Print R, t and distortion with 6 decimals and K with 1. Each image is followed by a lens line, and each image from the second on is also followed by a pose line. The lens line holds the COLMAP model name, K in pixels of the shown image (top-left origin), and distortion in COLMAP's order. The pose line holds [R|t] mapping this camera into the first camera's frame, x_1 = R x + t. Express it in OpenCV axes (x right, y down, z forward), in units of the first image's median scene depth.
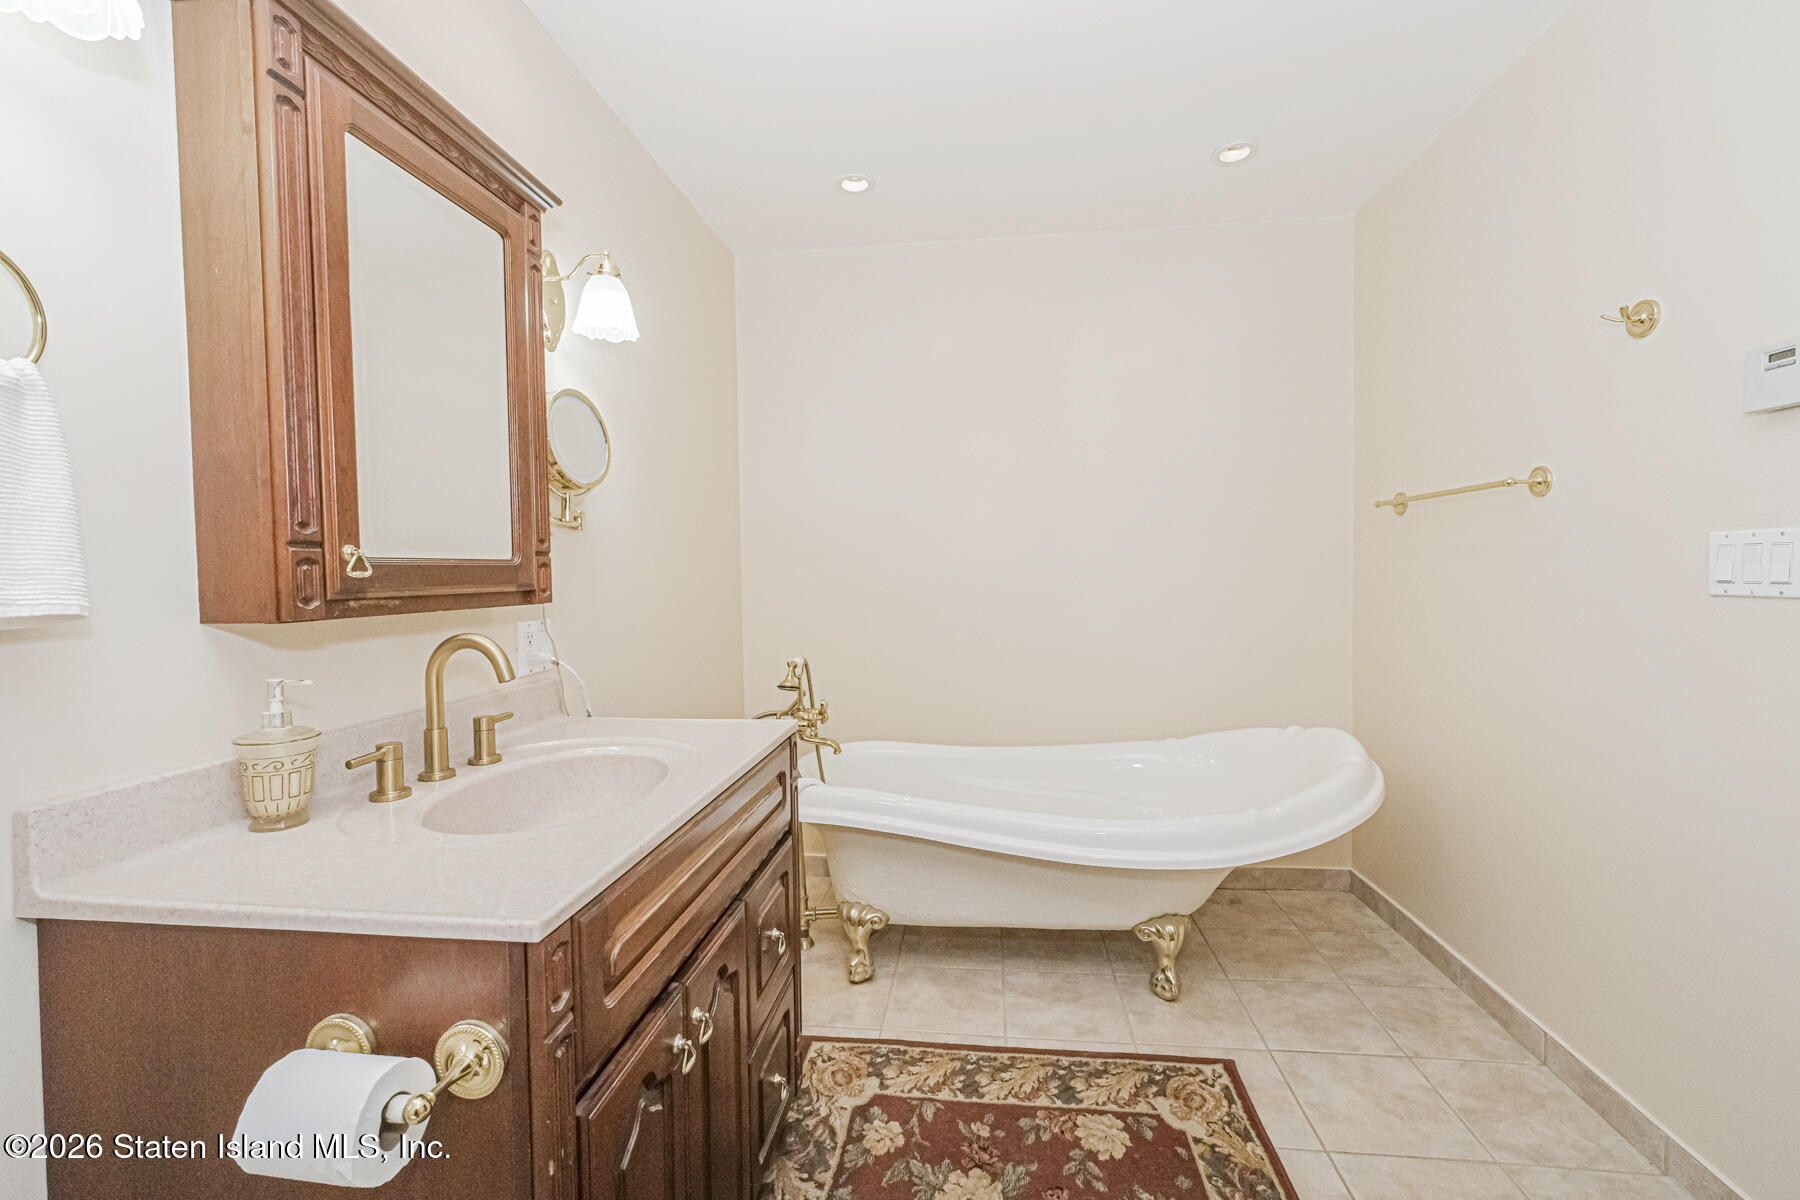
lens RADIAL K [[751.7, 0, 895.7], [0, 751.7, 596.6], [0, 0, 1]] dist [-0.001905, -0.000277]
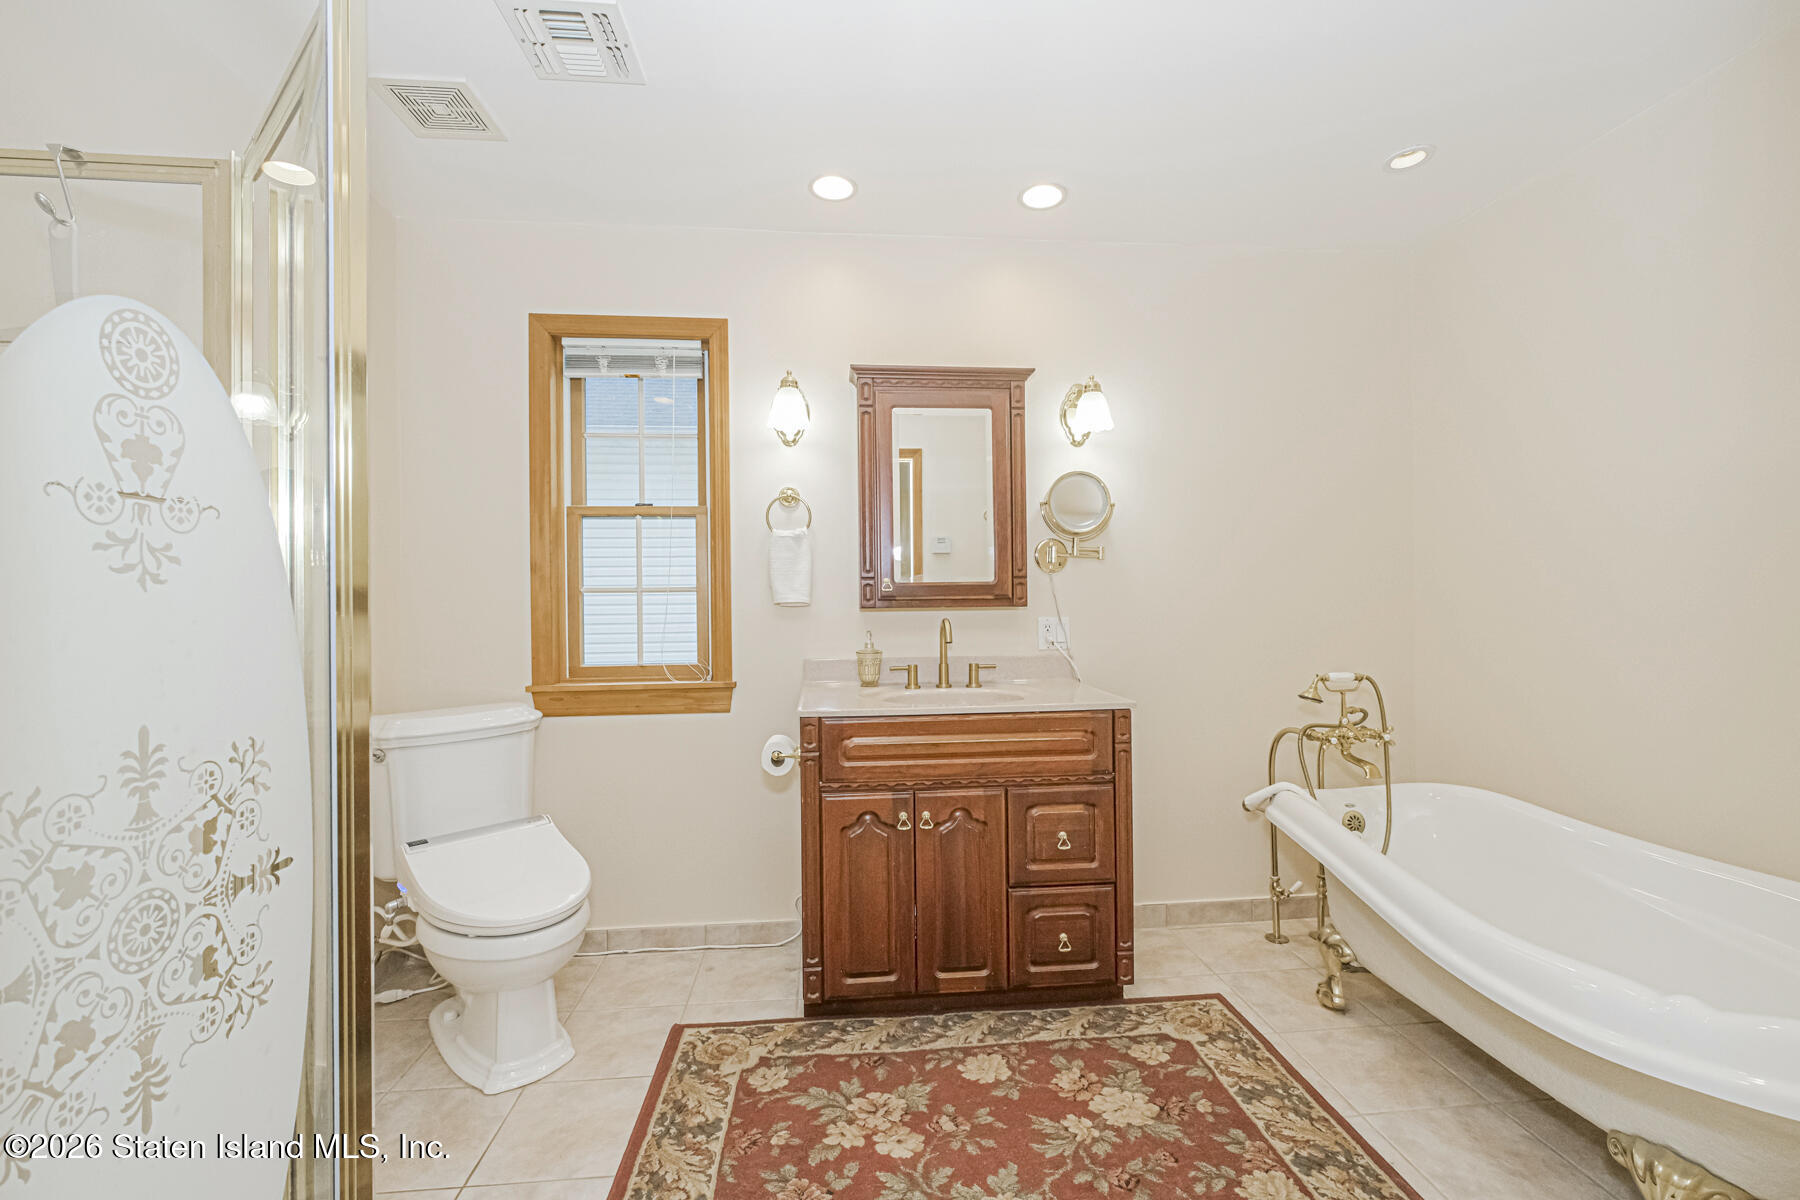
lens RADIAL K [[751.7, 0, 899.2], [0, 751.7, 597.4], [0, 0, 1]] dist [-0.001905, -0.000277]
pose [[0.204200, 0.011199, -0.978865, 1.148062], [-0.021968, 0.999735, 0.006855, -0.016470], [0.978683, 0.020104, 0.204392, 0.364716]]
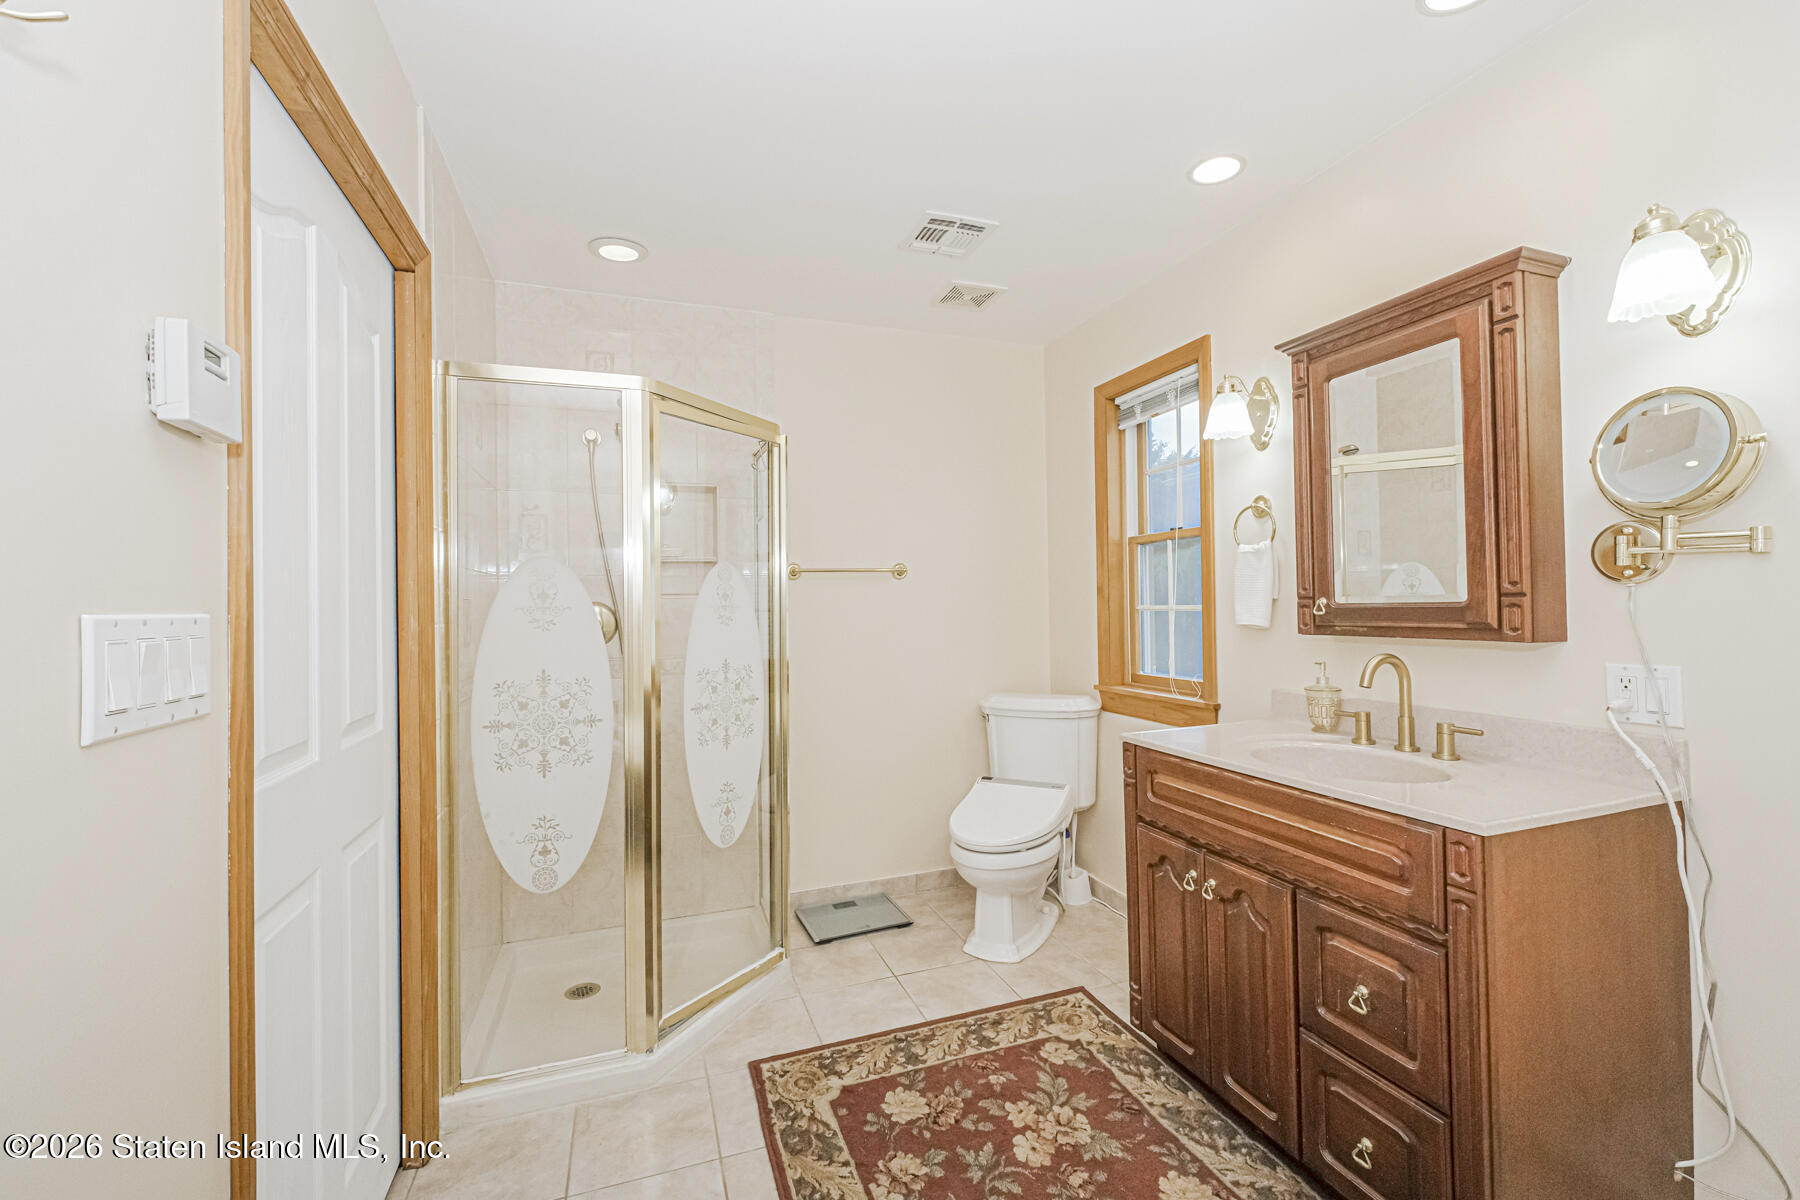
lens RADIAL K [[751.7, 0, 904.4], [0, 751.7, 593.5], [0, 0, 1]] dist [-0.001905, -0.000277]
pose [[-0.893368, 0.022955, -0.448740, 0.762145], [0.016853, 0.999703, 0.017586, -0.090347], [0.449010, 0.008149, -0.893489, 1.529955]]
